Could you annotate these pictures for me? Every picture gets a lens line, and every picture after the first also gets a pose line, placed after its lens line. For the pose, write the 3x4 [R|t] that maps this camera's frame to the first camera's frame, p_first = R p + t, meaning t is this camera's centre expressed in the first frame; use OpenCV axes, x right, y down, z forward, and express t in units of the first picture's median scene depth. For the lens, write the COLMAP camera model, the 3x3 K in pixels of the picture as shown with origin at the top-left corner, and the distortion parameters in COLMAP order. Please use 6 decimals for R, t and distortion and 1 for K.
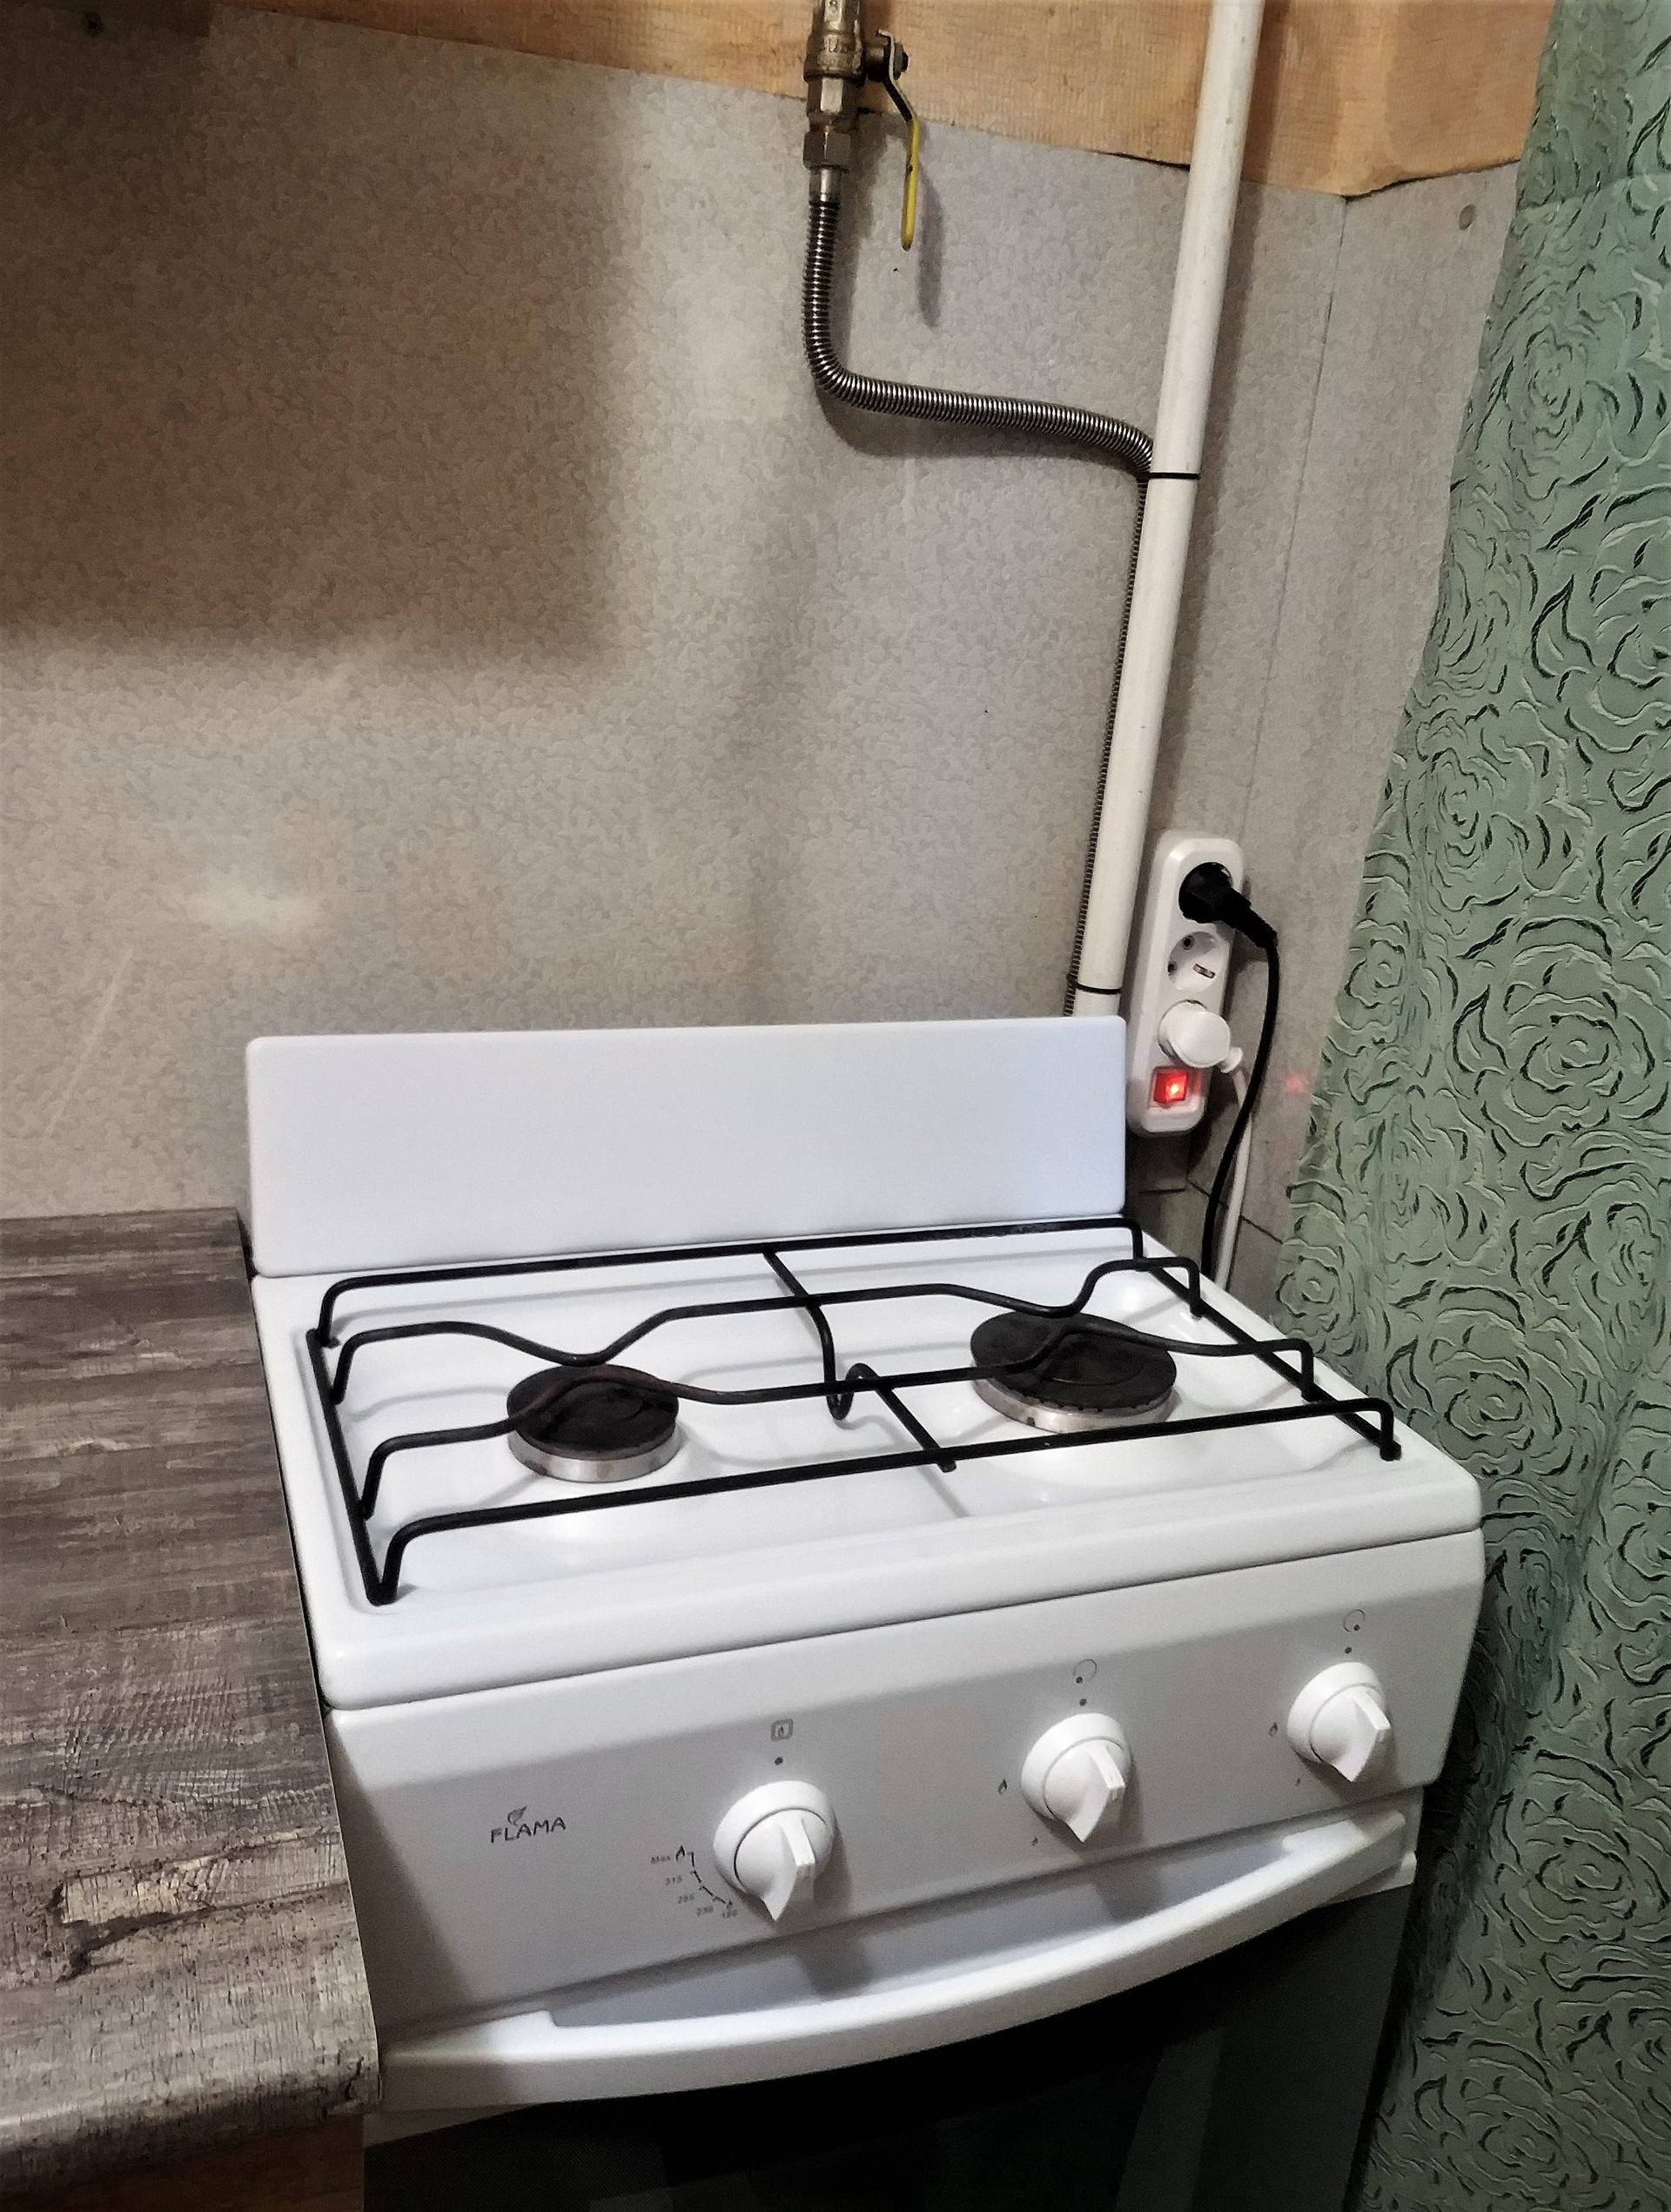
lens RADIAL K [[1757.8, 0, 843.3], [0, 1757.8, 1234.7], [0, 0, 1]] dist [-0.012452, -0.011193]
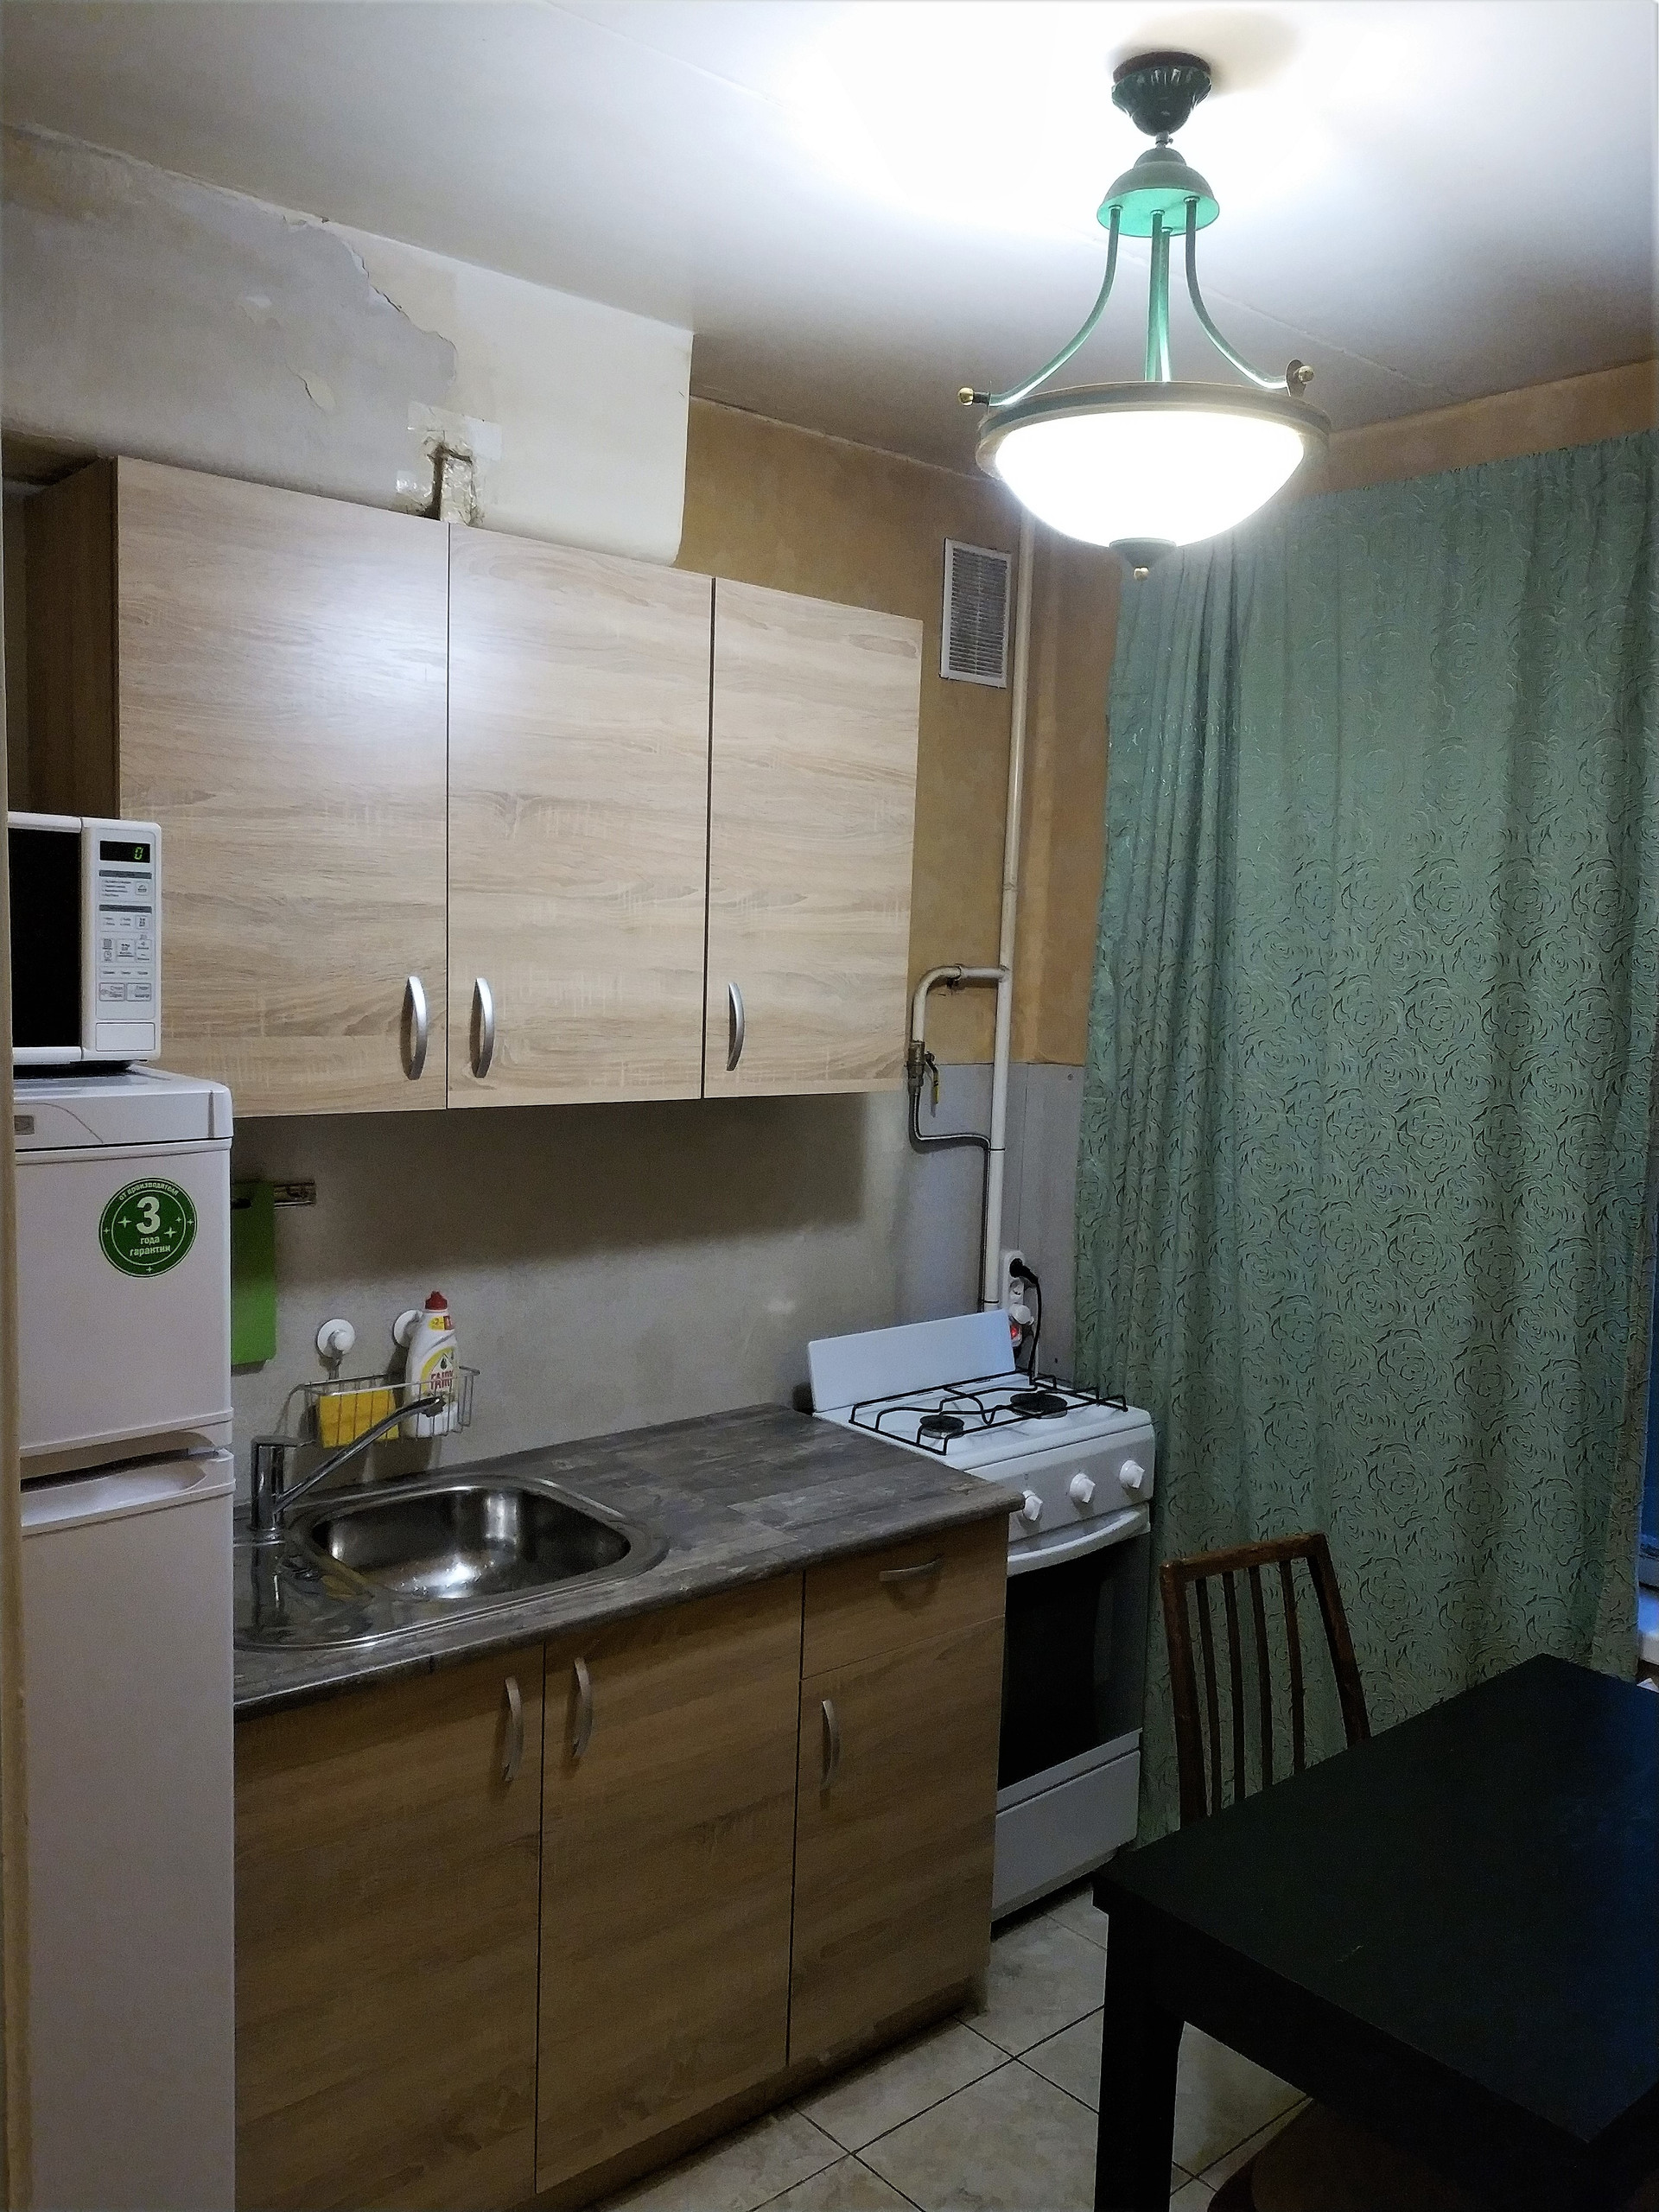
lens RADIAL K [[1758.1, 0, 837.4], [0, 1758.1, 1234.7], [0, 0, 1]] dist [-0.012452, -0.011193]
pose [[0.936596, -0.103706, 0.334713, -1.334138], [0.165459, 0.972895, -0.161550, 0.235726], [-0.308887, 0.206688, 0.928369, -2.140140]]
